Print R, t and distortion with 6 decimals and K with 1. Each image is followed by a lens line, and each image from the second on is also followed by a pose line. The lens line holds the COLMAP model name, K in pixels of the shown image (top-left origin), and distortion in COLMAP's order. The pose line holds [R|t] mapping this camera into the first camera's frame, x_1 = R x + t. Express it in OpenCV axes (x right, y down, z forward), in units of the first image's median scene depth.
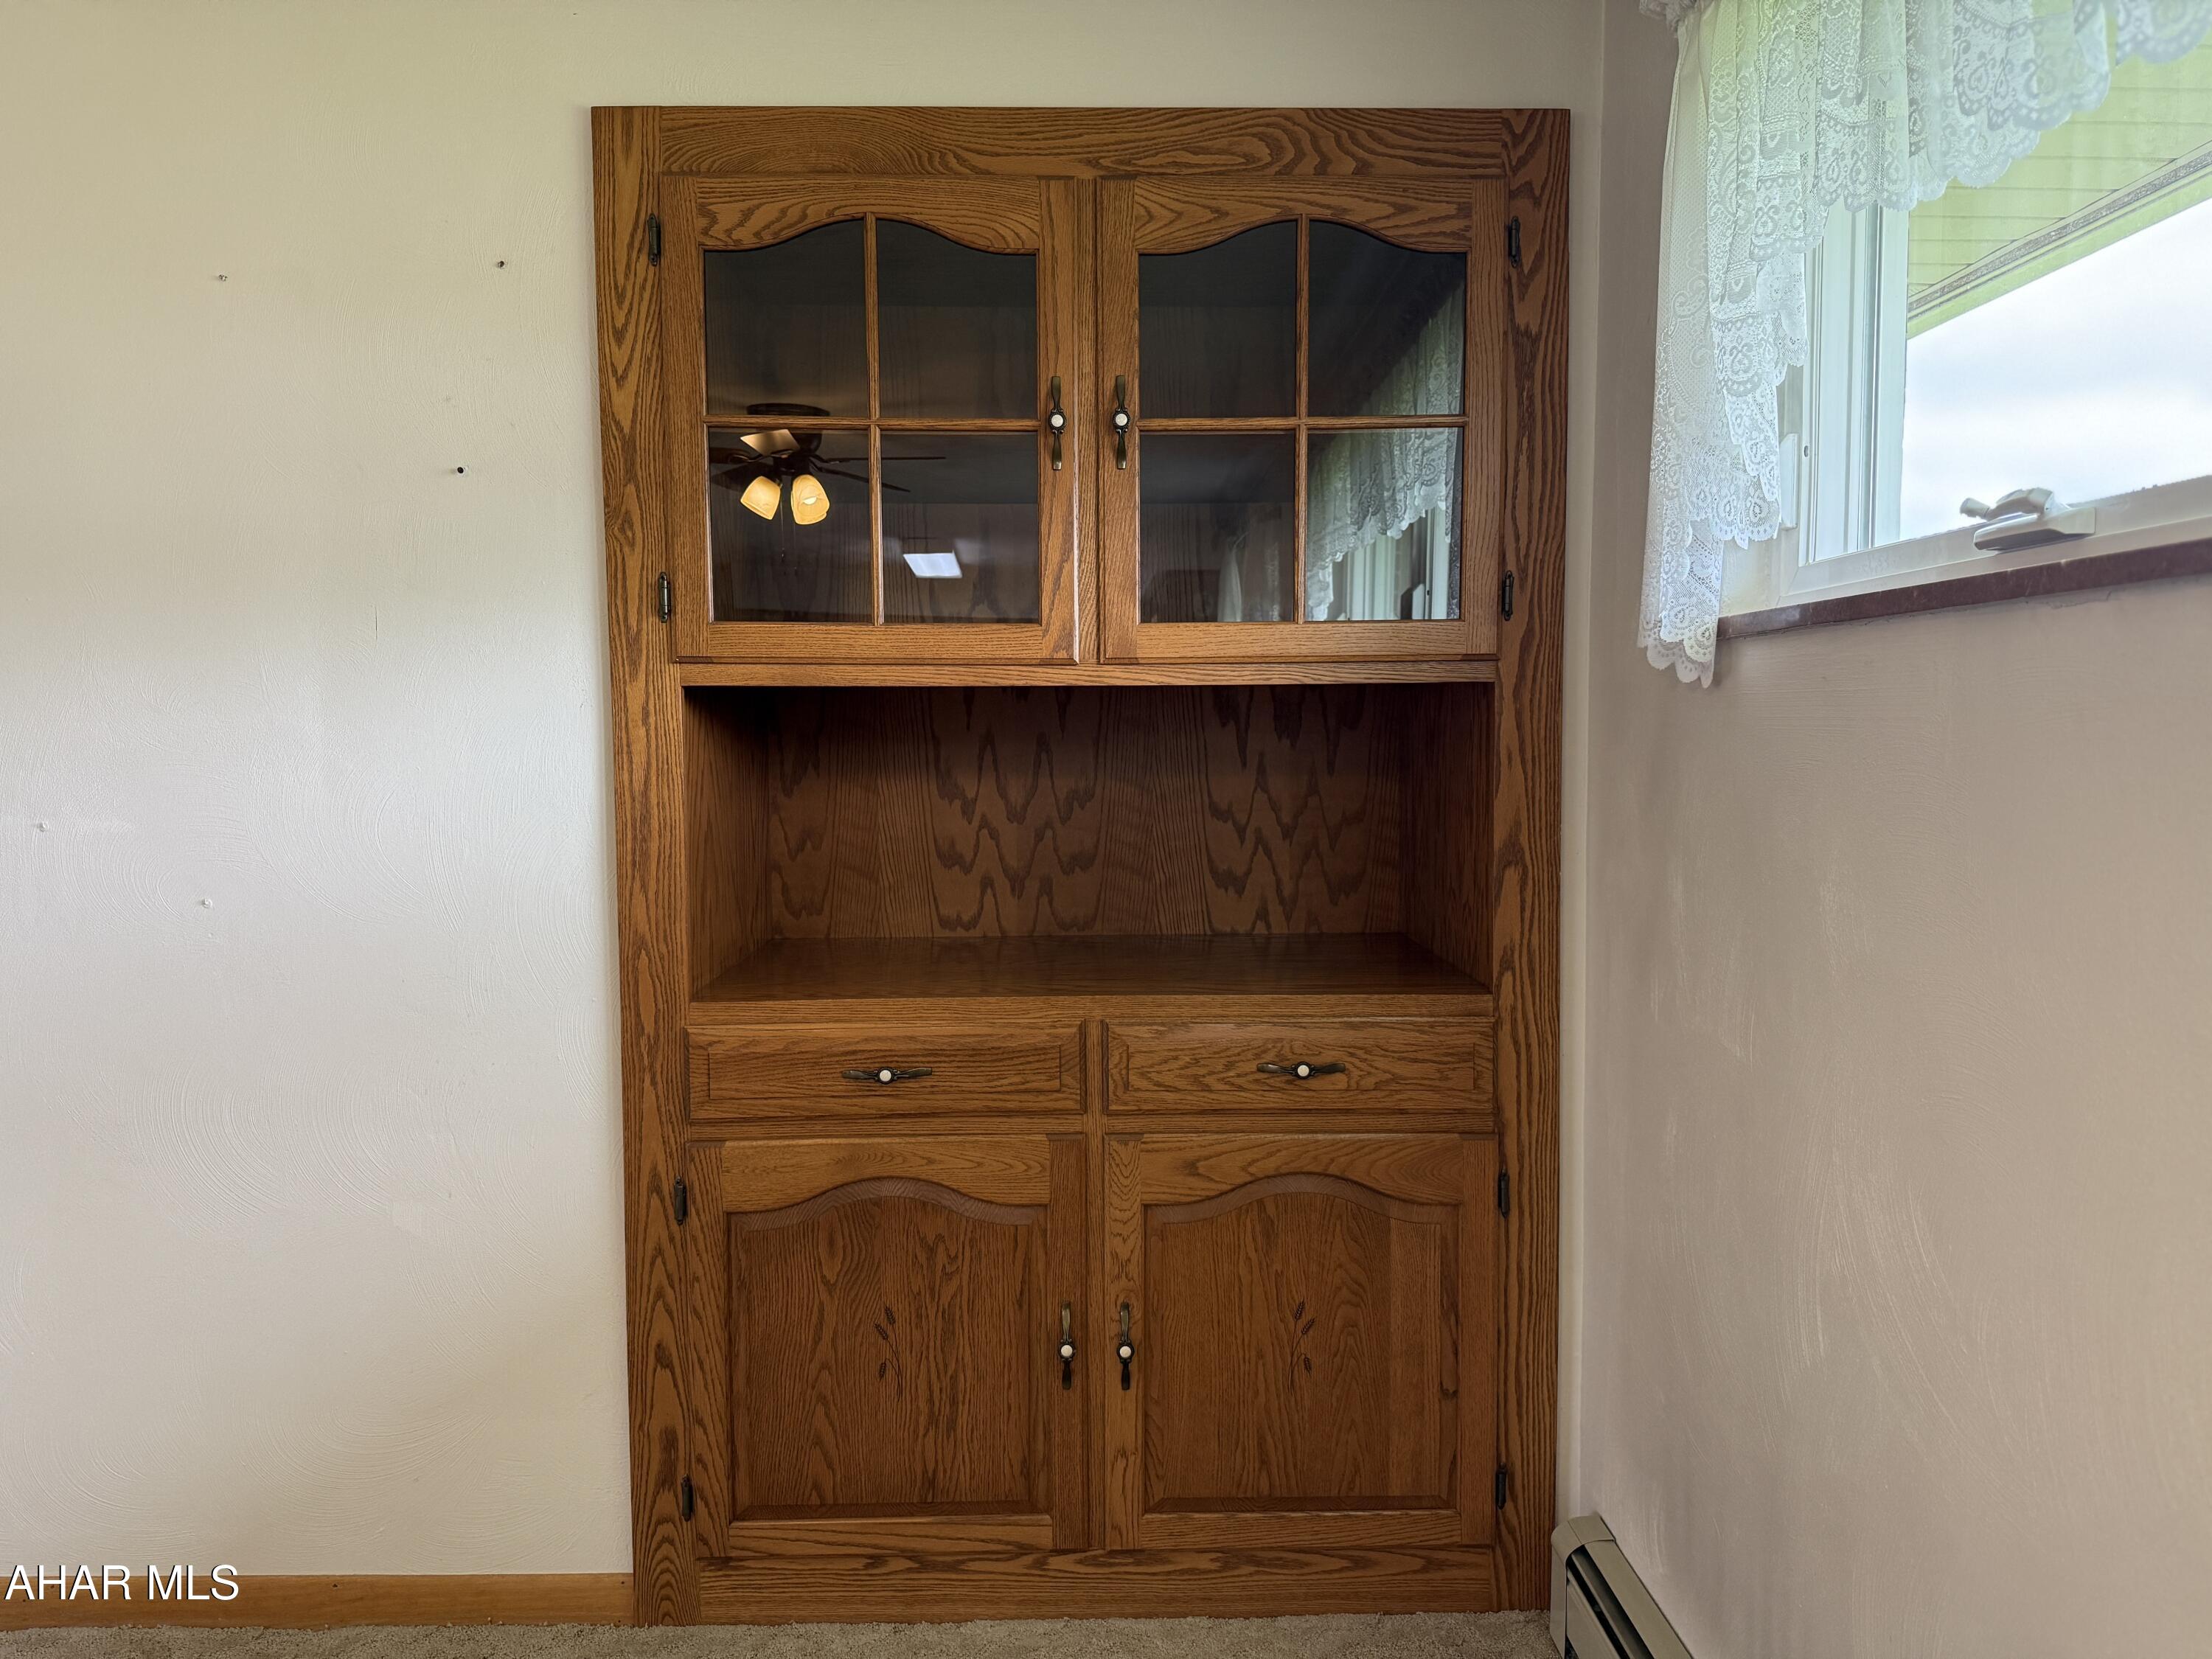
lens RADIAL K [[1551.7, 0, 1106.0], [0, 1551.7, 829.5], [0, 0, 1]] dist [0.159594, -0.342991]
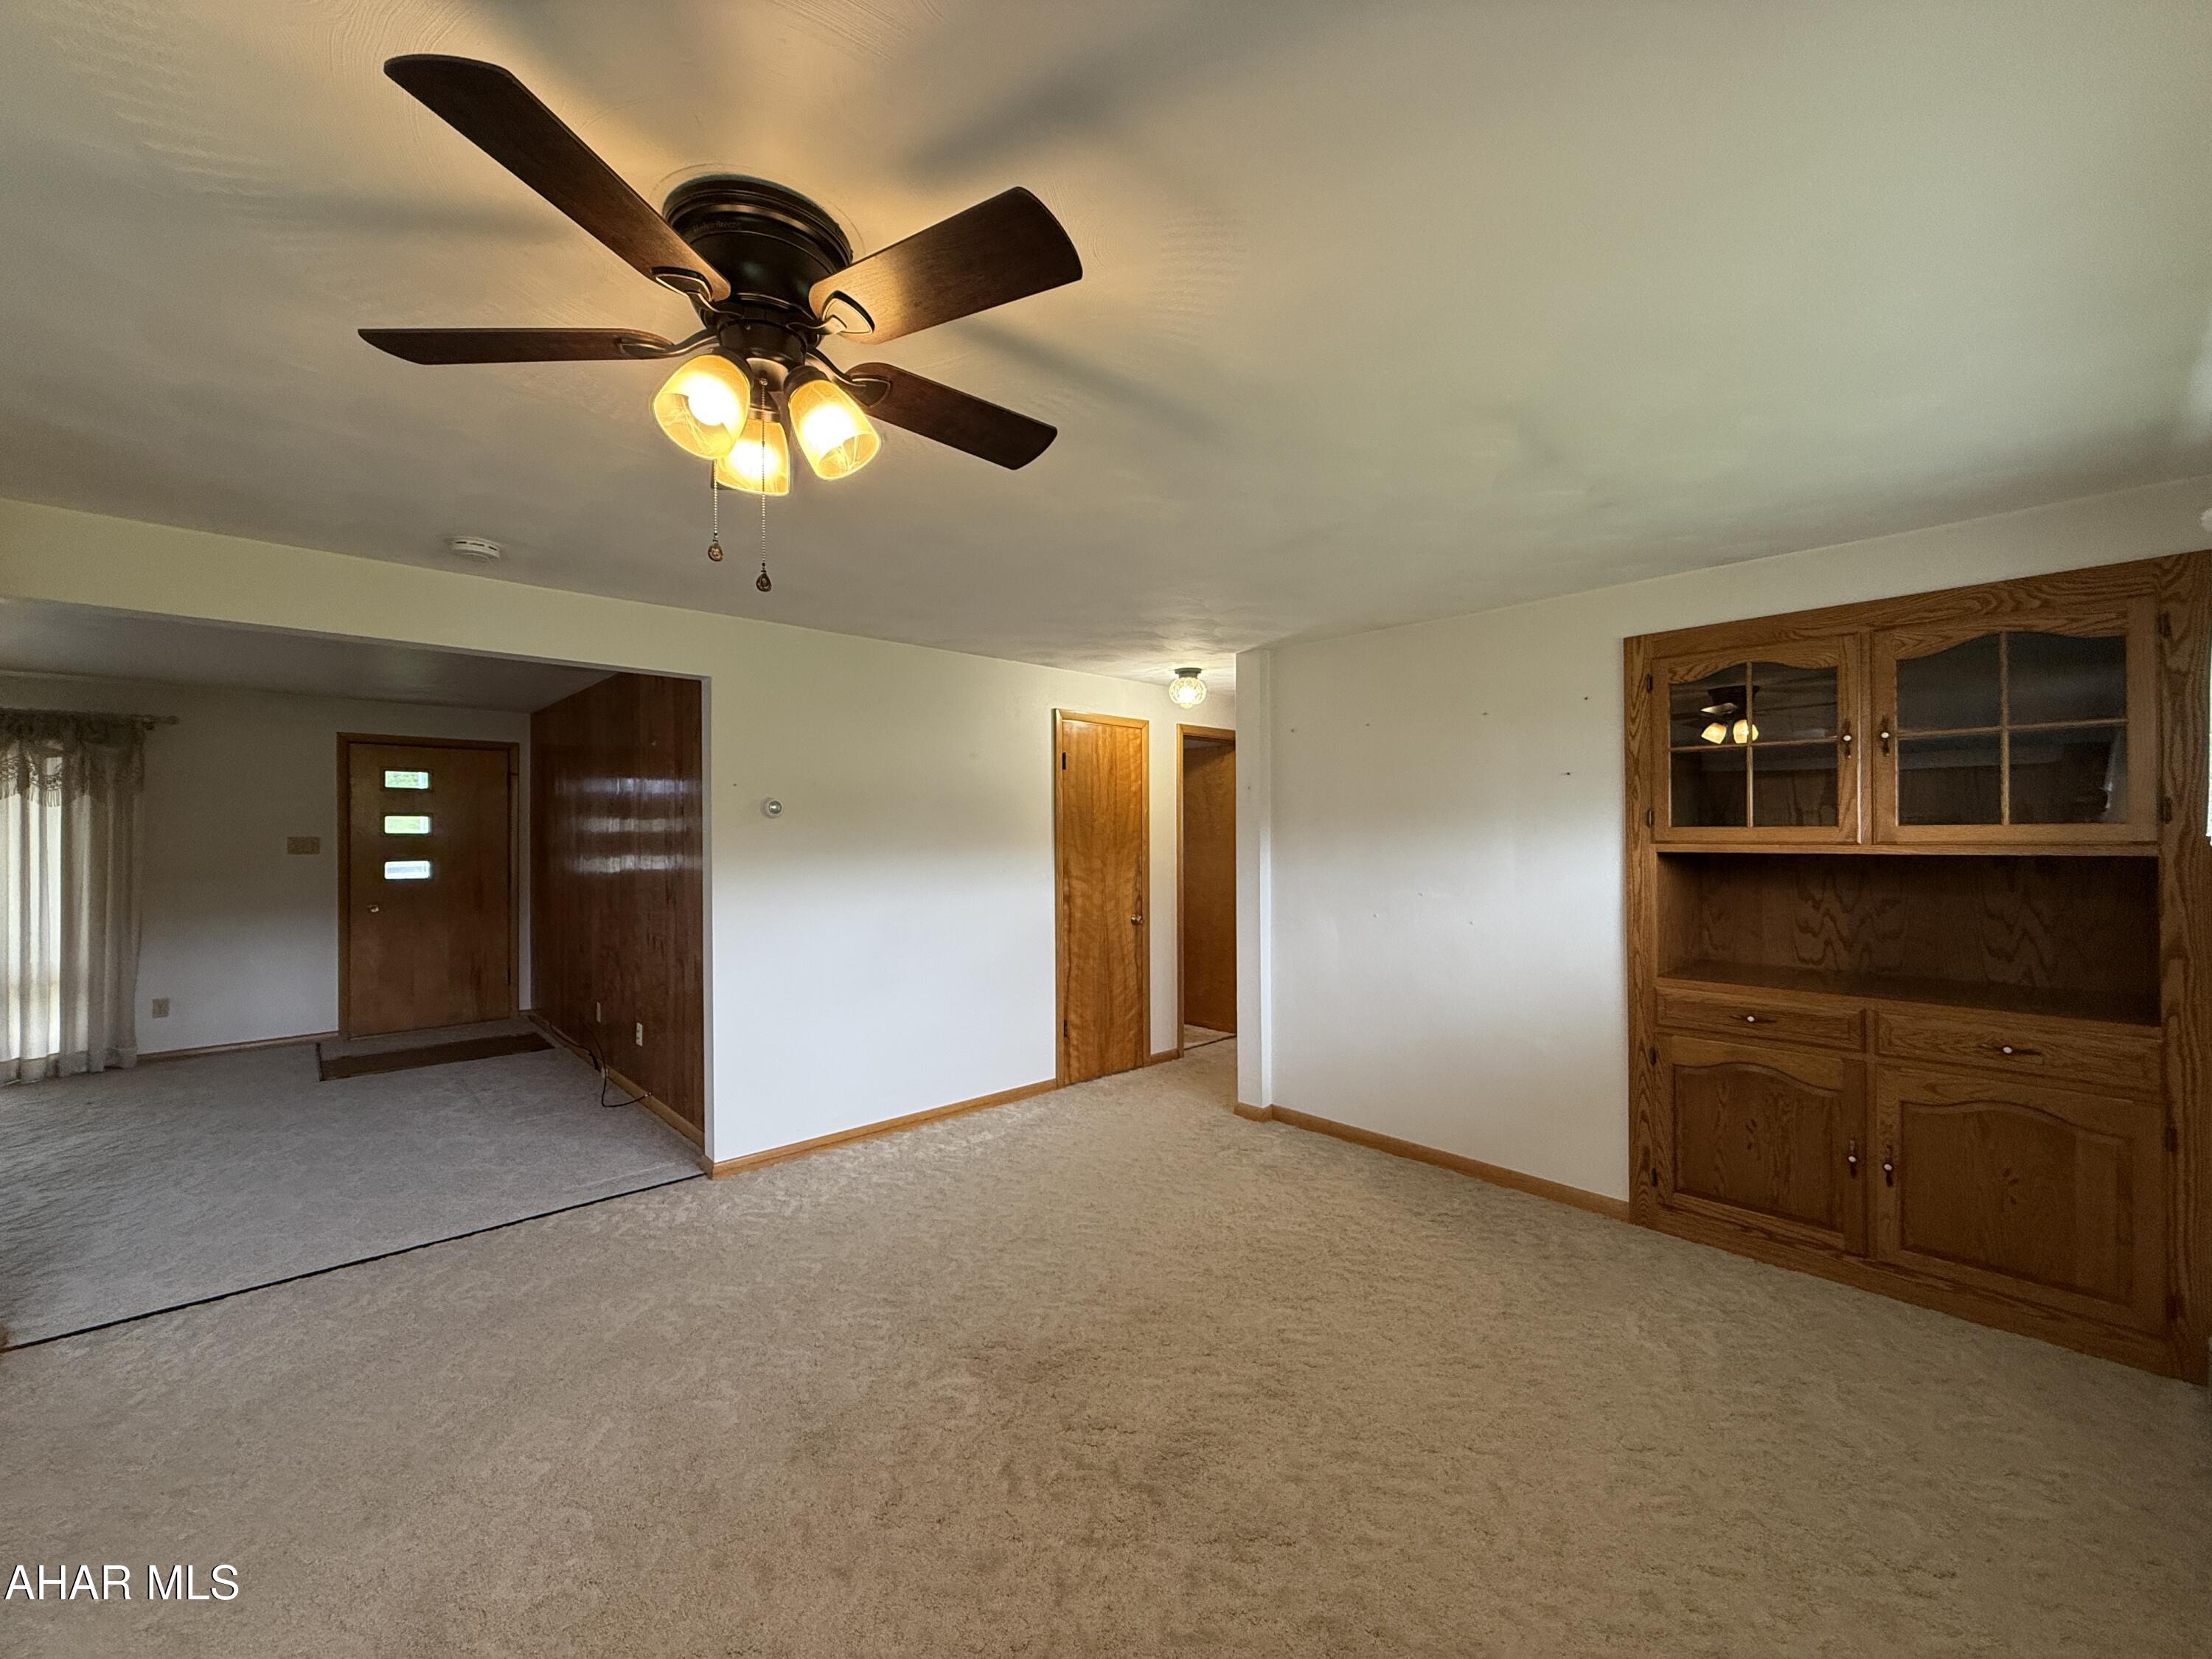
lens RADIAL K [[883.1, 0, 1096.9], [0, 883.1, 832.2], [0, 0, 1]] dist [-0.000419, -0.000035]
pose [[0.664968, -0.000586, -0.746872, 0.192116], [-0.047777, 0.997918, -0.043320, -0.017778], [0.745342, 0.064489, 0.663556, -0.618552]]
